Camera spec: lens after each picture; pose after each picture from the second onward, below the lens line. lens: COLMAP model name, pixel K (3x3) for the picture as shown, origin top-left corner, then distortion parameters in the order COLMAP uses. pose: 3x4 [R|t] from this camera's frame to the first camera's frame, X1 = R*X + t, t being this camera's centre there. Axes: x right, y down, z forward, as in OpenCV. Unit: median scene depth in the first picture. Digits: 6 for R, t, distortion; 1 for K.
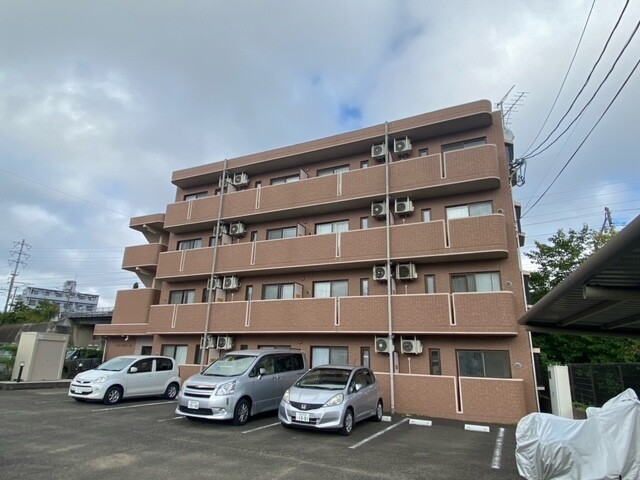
lens RADIAL K [[385.0, 0, 320.0], [0, 385.0, 240.0], [0, 0, 1]] dist [-0.022067, -0.002009]
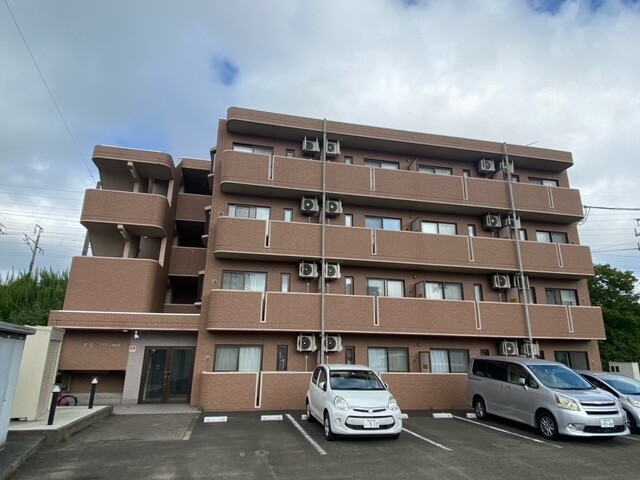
lens RADIAL K [[385.0, 0, 320.0], [0, 385.0, 240.0], [0, 0, 1]] dist [-0.022067, -0.002009]
pose [[0.810104, 0.157605, 0.564705, -0.638476], [-0.166293, 0.985402, -0.036461, 0.070490], [-0.562208, -0.064370, 0.824487, 0.300506]]
